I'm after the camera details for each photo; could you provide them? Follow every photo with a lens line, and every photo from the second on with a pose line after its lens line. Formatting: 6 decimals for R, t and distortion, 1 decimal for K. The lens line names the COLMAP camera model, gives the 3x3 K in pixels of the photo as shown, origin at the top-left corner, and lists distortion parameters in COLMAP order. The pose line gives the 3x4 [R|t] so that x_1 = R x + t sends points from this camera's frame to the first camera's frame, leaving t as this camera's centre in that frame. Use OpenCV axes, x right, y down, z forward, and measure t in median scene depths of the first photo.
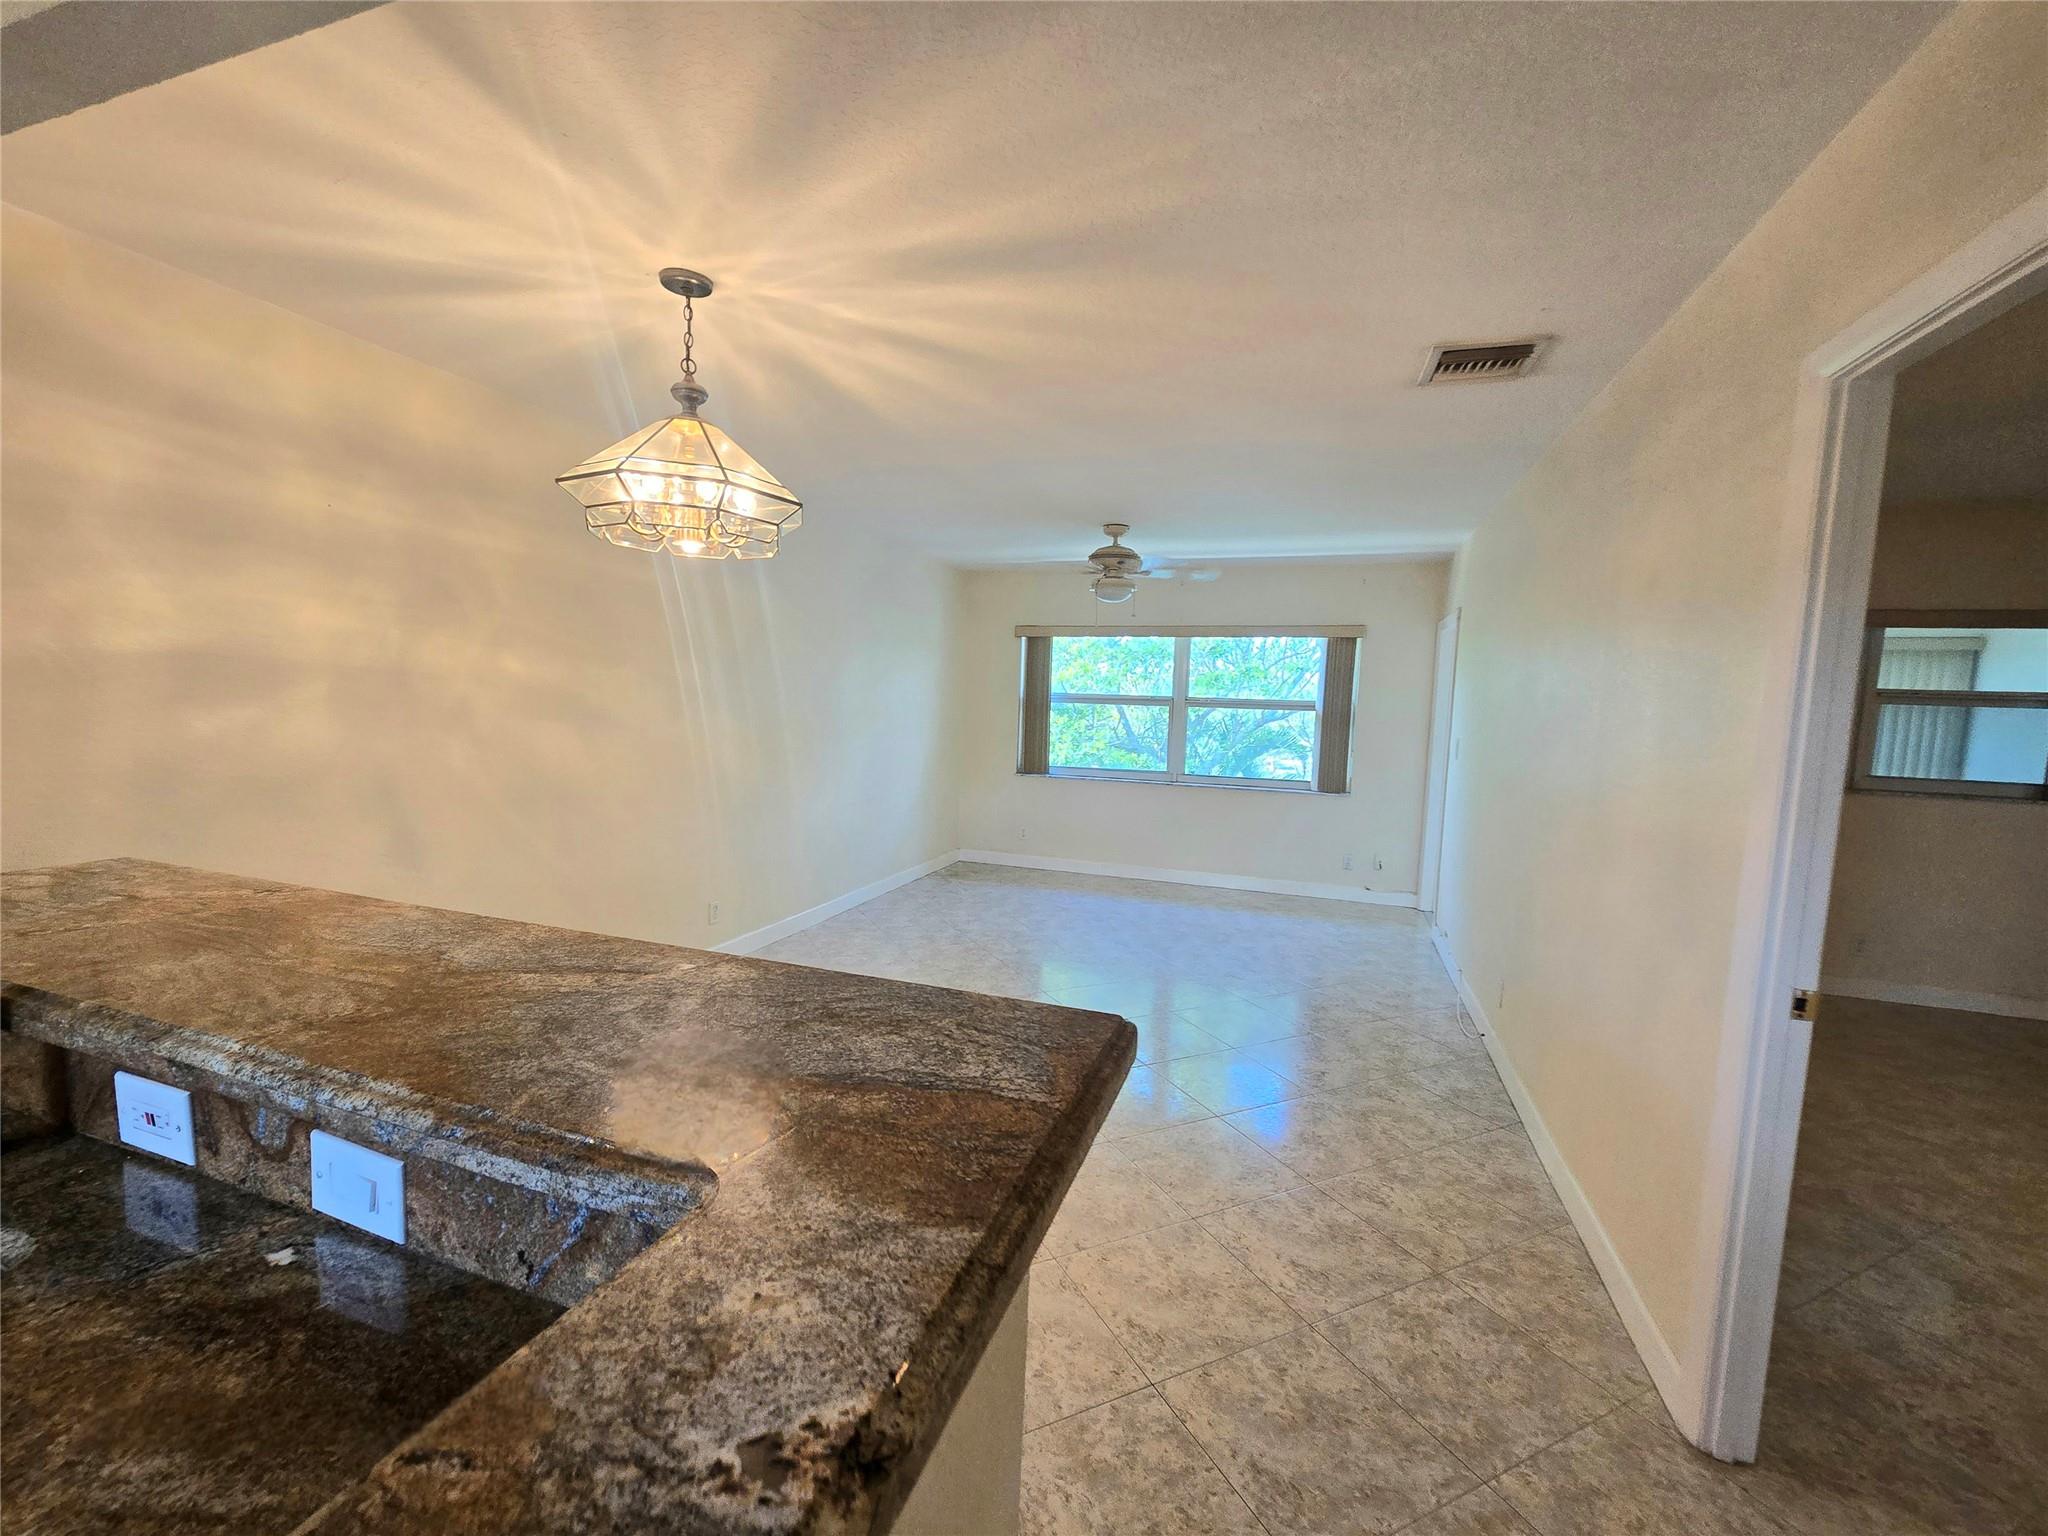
lens RADIAL K [[825.8, 0, 1024.2], [0, 825.8, 774.7], [0, 0, 1]] dist [-0.008926, 0.002903]
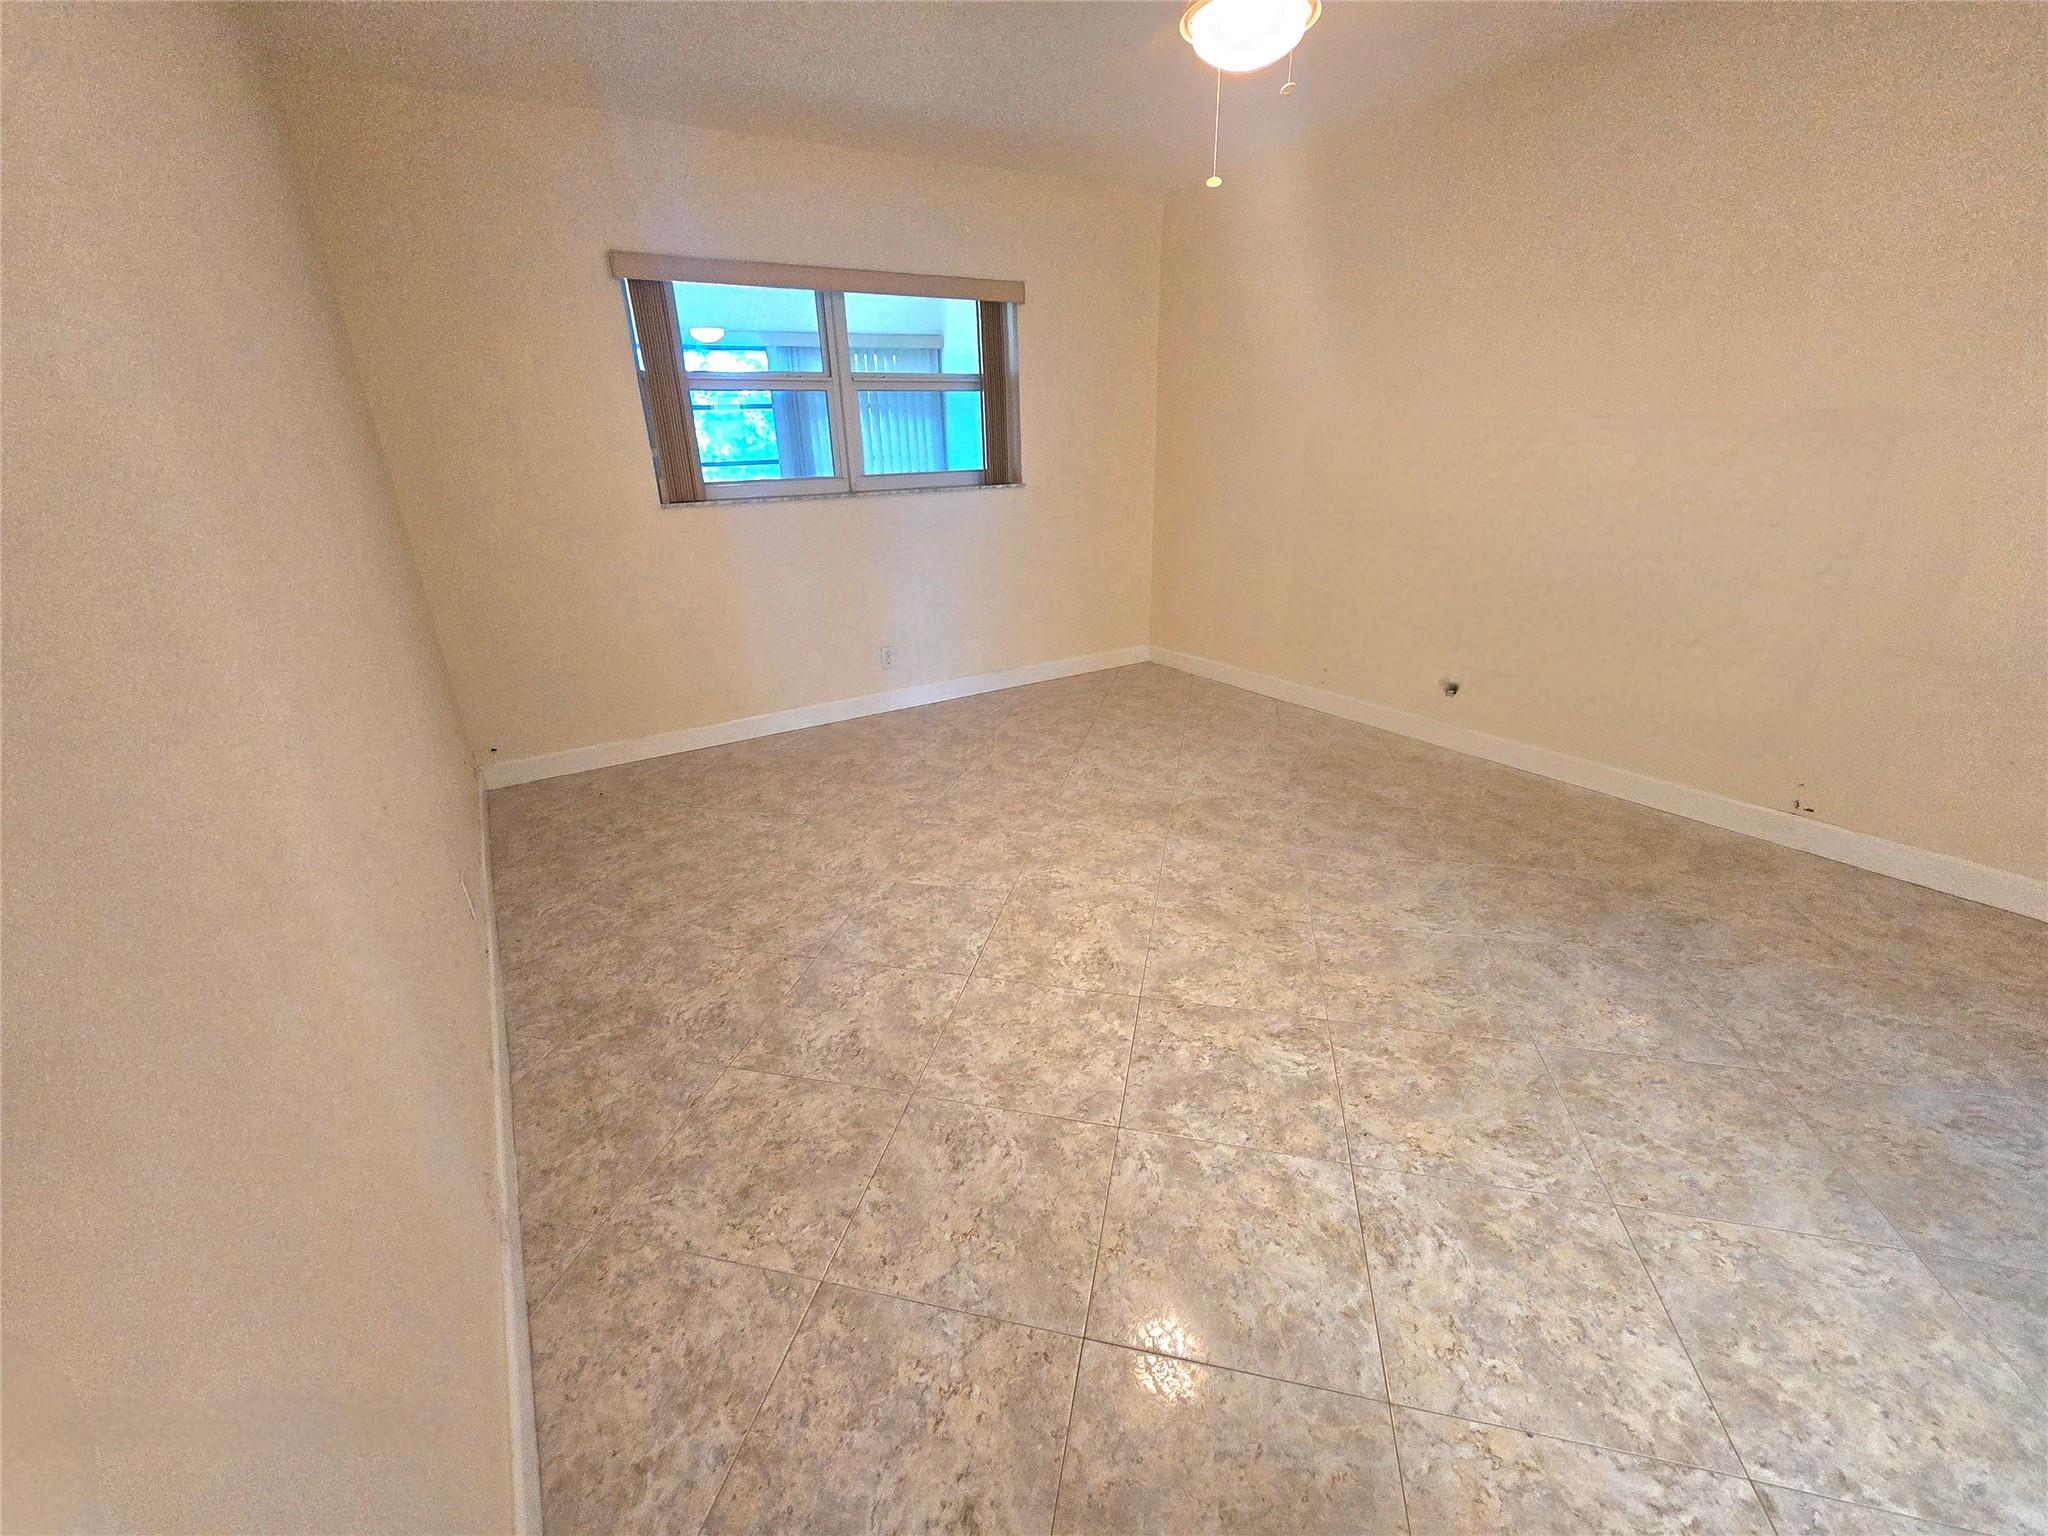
lens RADIAL K [[825.8, 0, 1024.2], [0, 825.8, 774.7], [0, 0, 1]] dist [-0.008926, 0.002903]
pose [[0.616677, -0.347236, 0.706496, 0.474661], [0.128704, 0.929858, 0.344674, 0.023803], [-0.776624, -0.121623, 0.618112, 0.315378]]
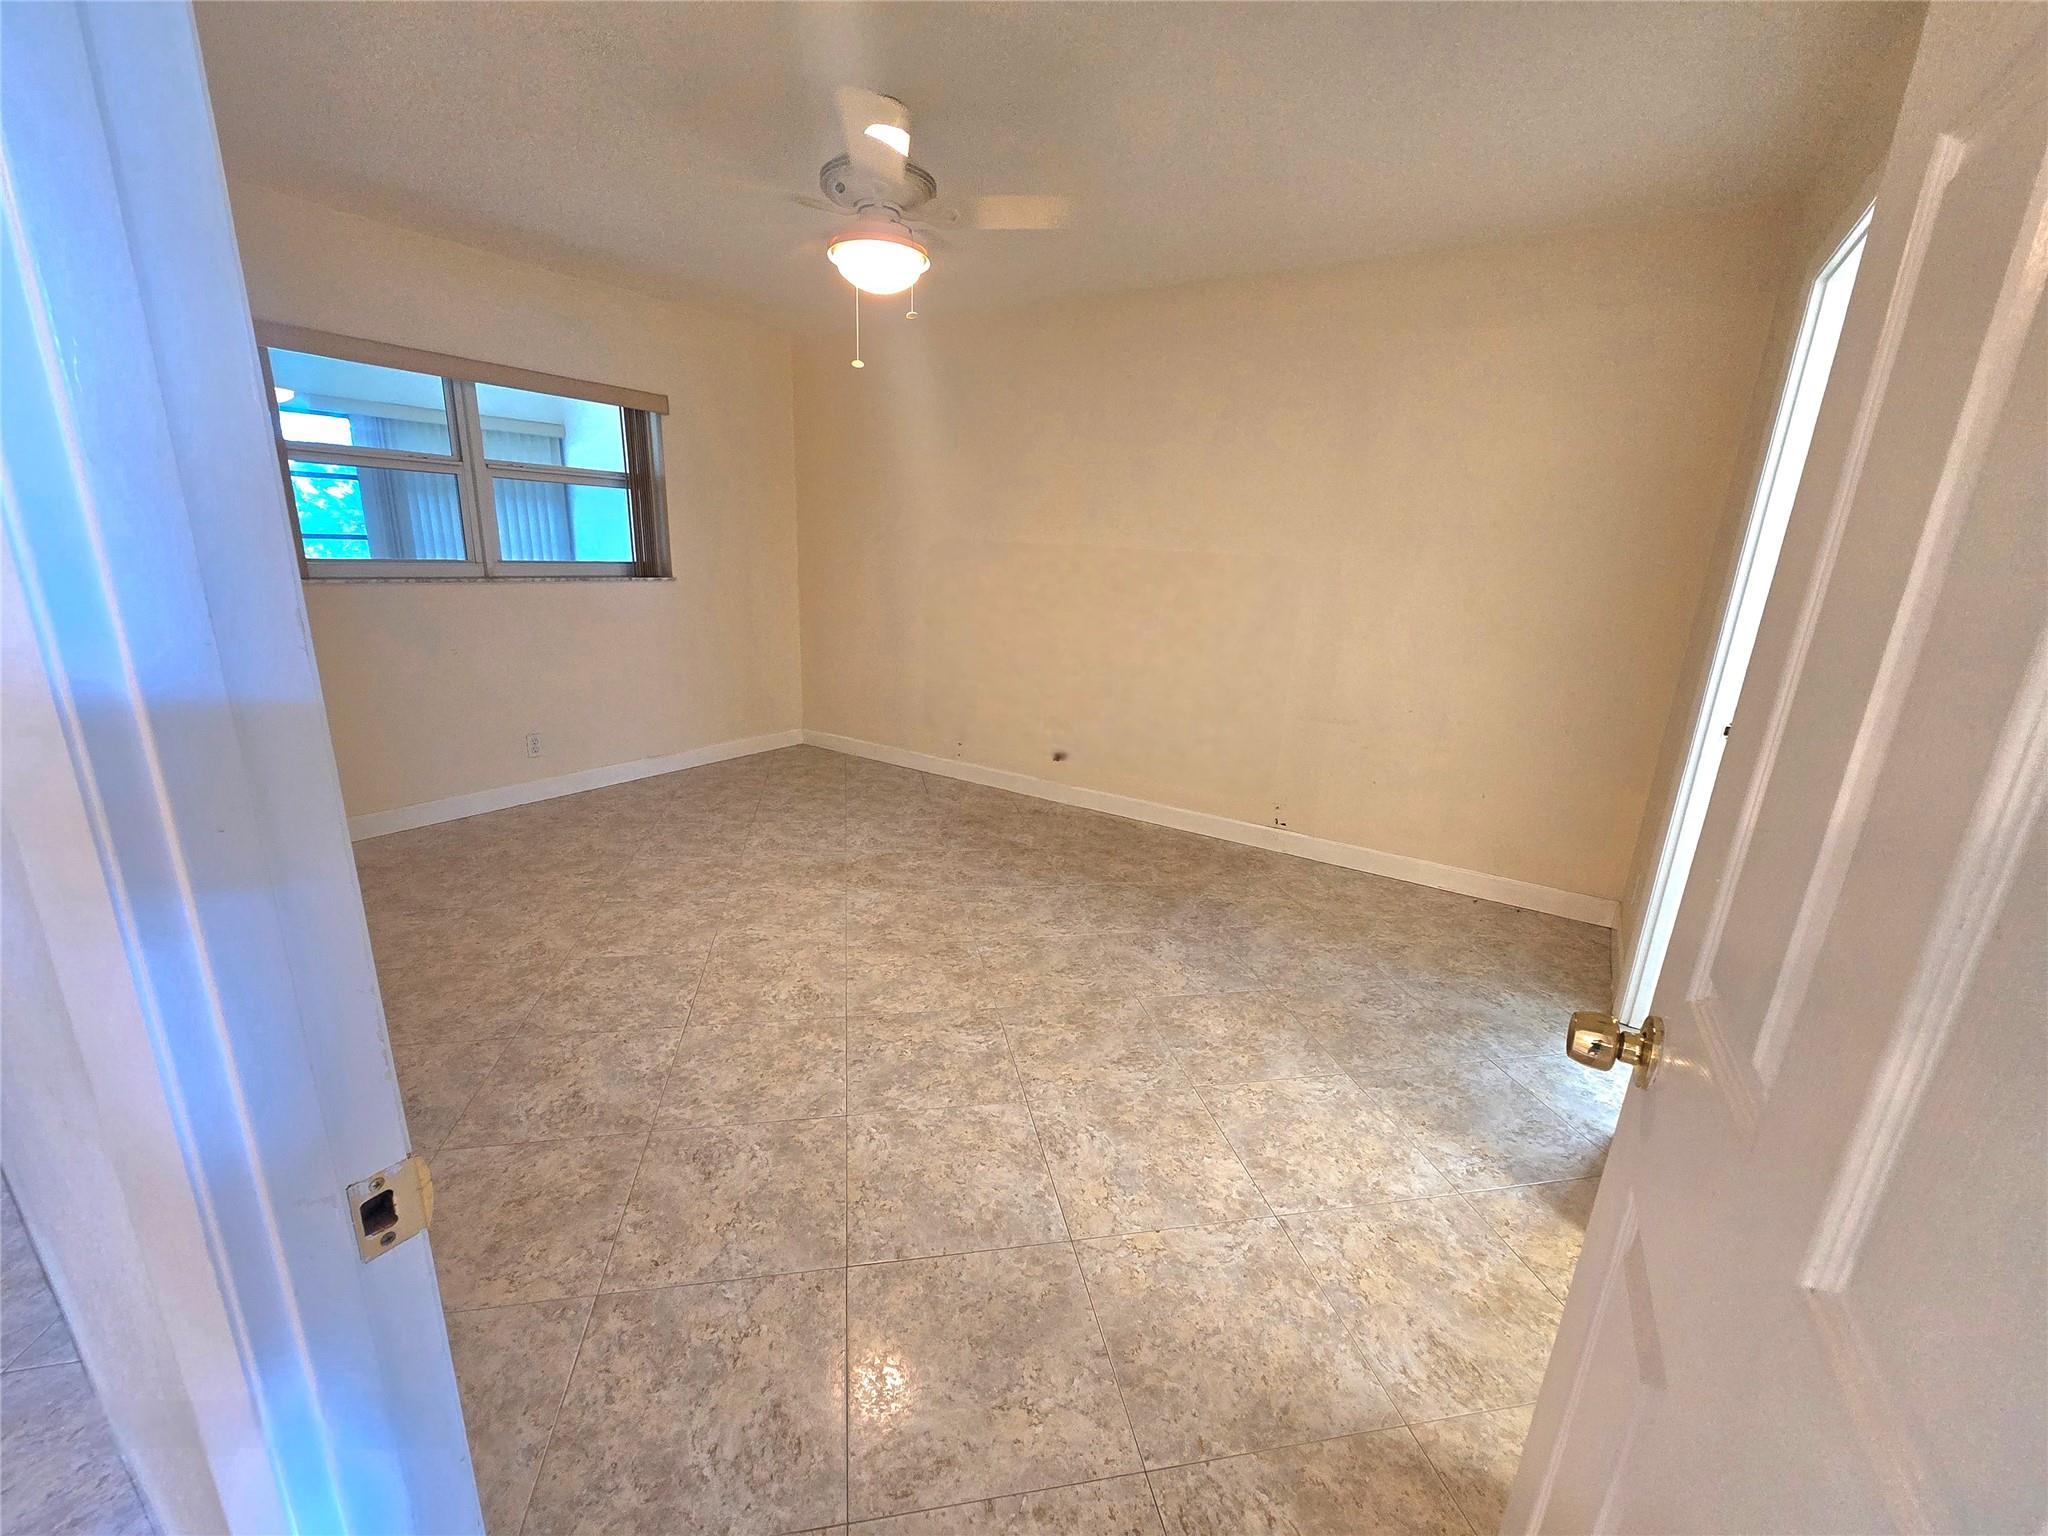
lens RADIAL K [[825.8, 0, 1024.2], [0, 825.8, 774.7], [0, 0, 1]] dist [-0.008926, 0.002903]
pose [[0.229229, -0.288774, 0.929550, 0.329158], [0.059122, 0.957346, 0.282830, 0.006271], [-0.971575, -0.009876, 0.236525, 0.290235]]
